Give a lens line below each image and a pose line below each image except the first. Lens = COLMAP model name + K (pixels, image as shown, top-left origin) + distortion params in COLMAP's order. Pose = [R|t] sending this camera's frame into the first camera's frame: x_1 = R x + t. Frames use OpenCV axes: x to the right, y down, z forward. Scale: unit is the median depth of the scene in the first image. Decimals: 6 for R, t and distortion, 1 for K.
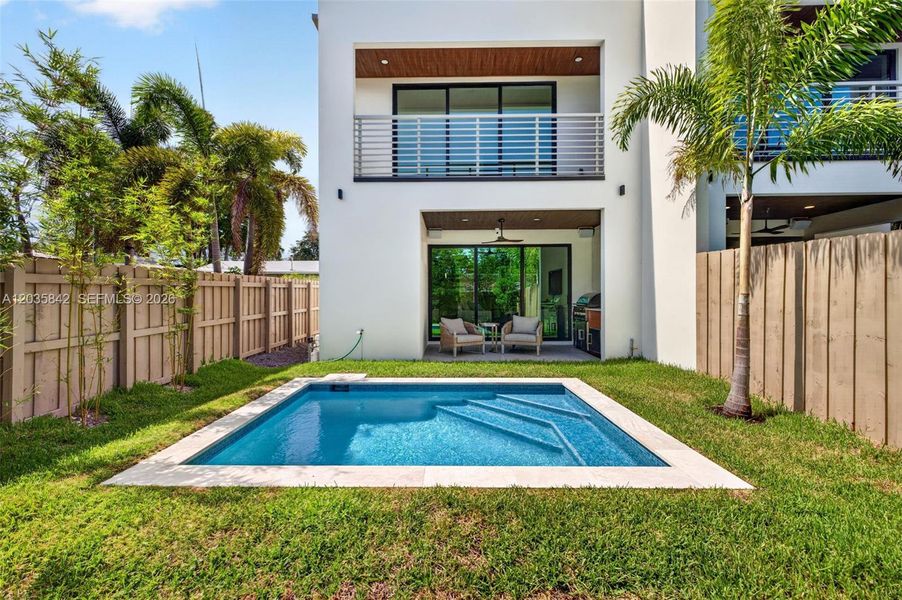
lens RADIAL K [[376.9, 0, 434.2], [0, 376.9, 288.7], [0, 0, 1]] dist [0.002324, -0.000853]
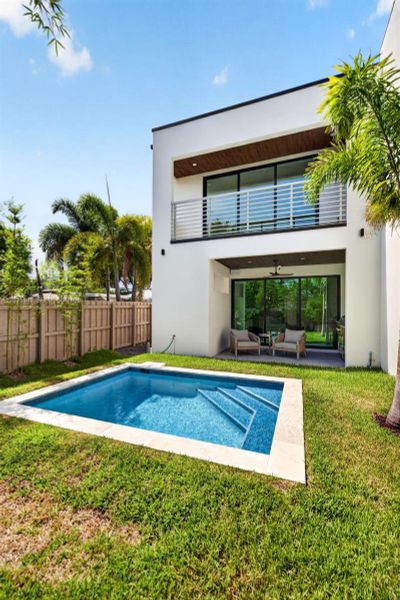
lens RADIAL K [[250.7, 0, 196.9], [0, 250.7, 303.8], [0, 0, 1]] dist [0.002324, -0.000853]
pose [[0.939361, -0.002576, -0.342921, 0.260131], [0.001119, 0.999989, -0.004446, -0.021195], [0.342928, 0.003793, 0.939354, 0.029314]]
